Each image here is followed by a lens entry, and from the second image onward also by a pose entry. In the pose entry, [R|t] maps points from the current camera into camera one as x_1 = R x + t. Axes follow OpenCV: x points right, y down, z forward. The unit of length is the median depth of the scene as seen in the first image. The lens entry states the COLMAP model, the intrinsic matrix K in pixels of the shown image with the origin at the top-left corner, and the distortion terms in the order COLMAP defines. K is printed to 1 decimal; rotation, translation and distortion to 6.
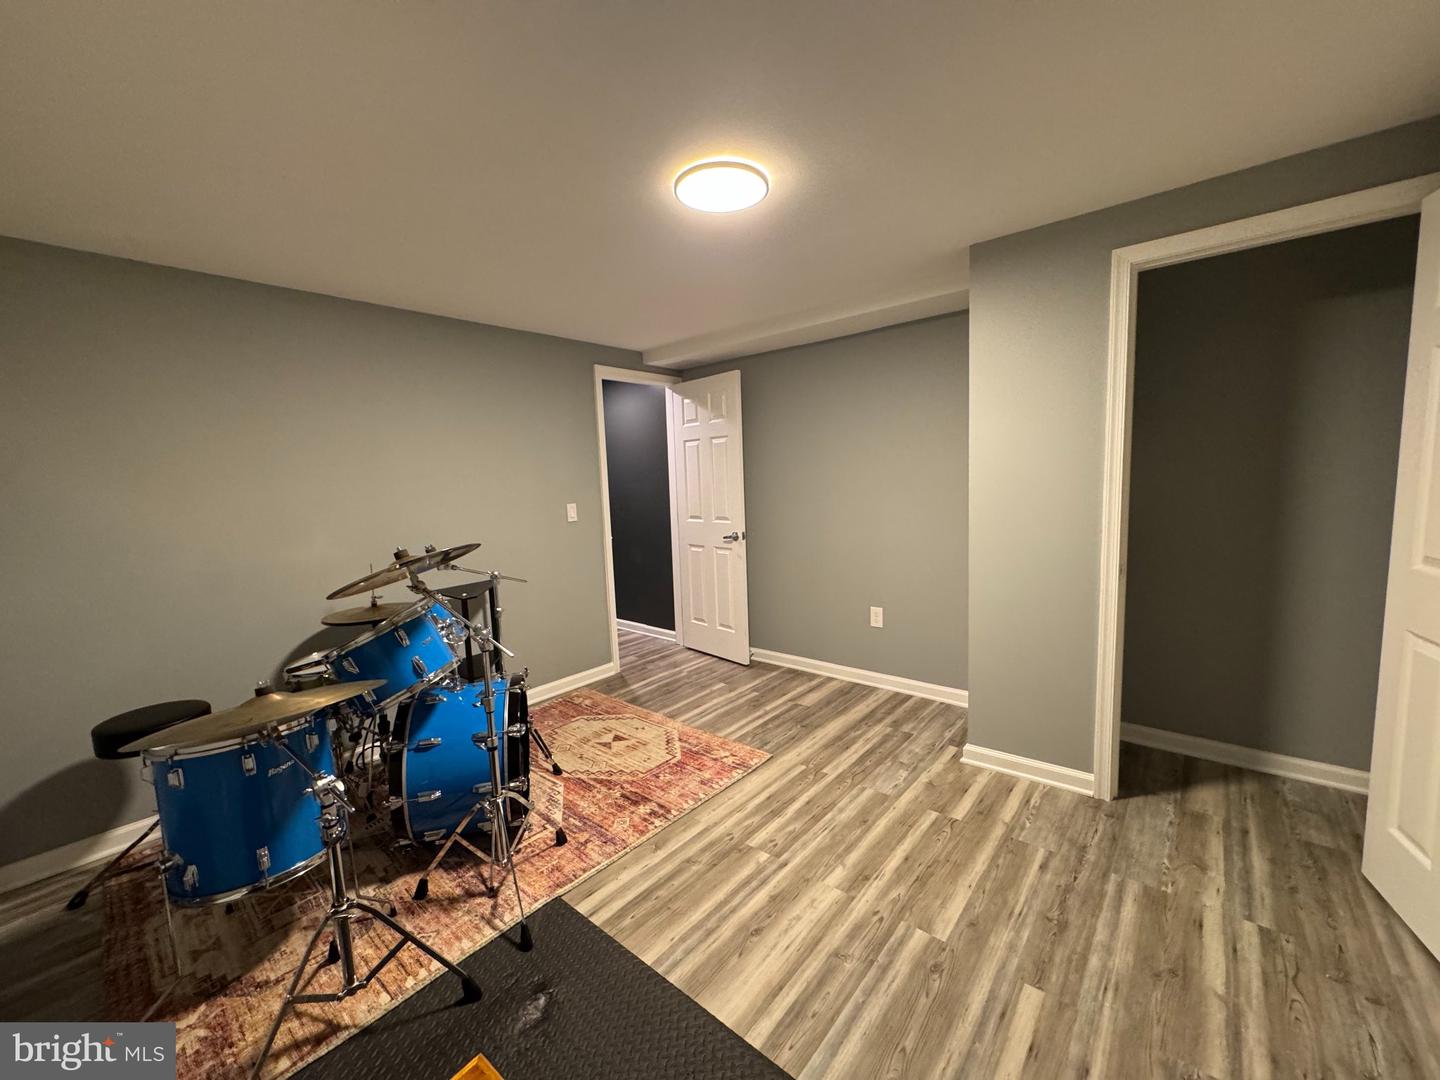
lens RADIAL K [[574.9, 0, 722.0], [0, 574.9, 541.2], [0, 0, 1]] dist [-0.002145, 0.001280]
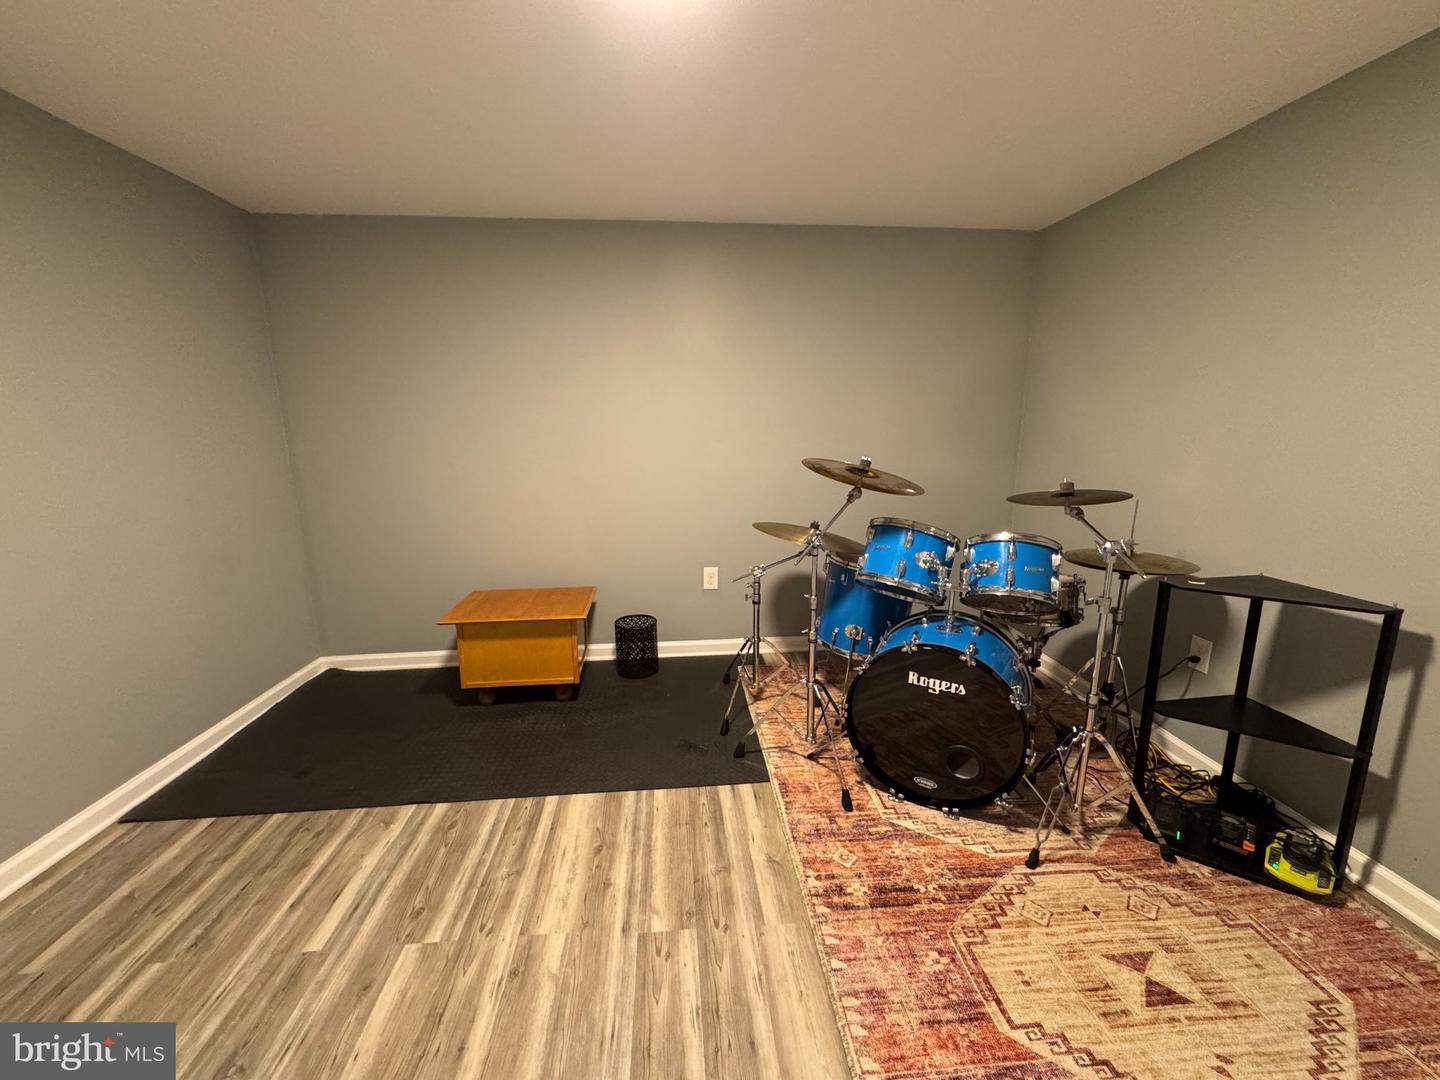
lens RADIAL K [[574.9, 0, 718.7], [0, 574.9, 535.0], [0, 0, 1]] dist [-0.002145, 0.001280]
pose [[-0.700966, 0.177995, -0.690626, 0.490341], [-0.046031, 0.955045, 0.292864, -0.172004], [0.711707, 0.237078, -0.661261, 1.590075]]
